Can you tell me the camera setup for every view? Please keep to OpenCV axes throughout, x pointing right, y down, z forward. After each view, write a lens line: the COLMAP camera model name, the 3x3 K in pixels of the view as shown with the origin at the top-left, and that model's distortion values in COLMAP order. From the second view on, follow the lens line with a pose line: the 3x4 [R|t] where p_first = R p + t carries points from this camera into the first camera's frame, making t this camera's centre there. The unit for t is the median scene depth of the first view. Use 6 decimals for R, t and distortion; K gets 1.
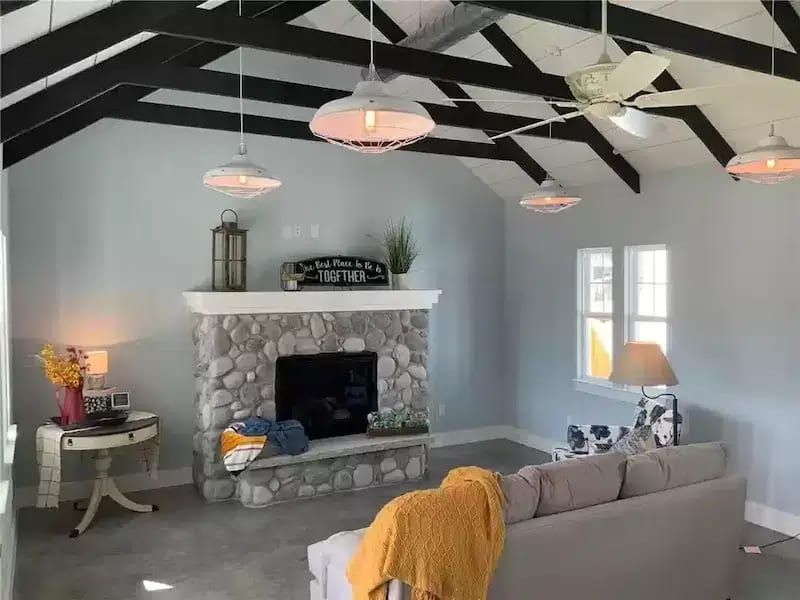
lens RADIAL K [[669.3, 0, 399.0], [0, 669.3, 298.2], [0, 0, 1]] dist [0.017268, 0.003077]
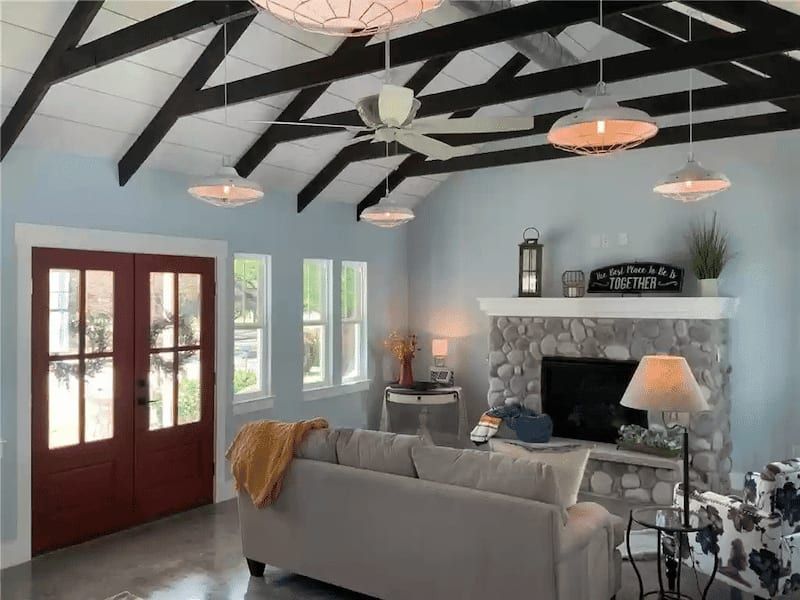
lens RADIAL K [[669.3, 0, 397.4], [0, 669.3, 297.9], [0, 0, 1]] dist [0.017268, 0.003077]
pose [[0.419474, 0.004980, -0.907754, 0.709609], [-0.018322, 0.999828, -0.002982, -0.001909], [0.907583, 0.017882, 0.419493, 0.294527]]
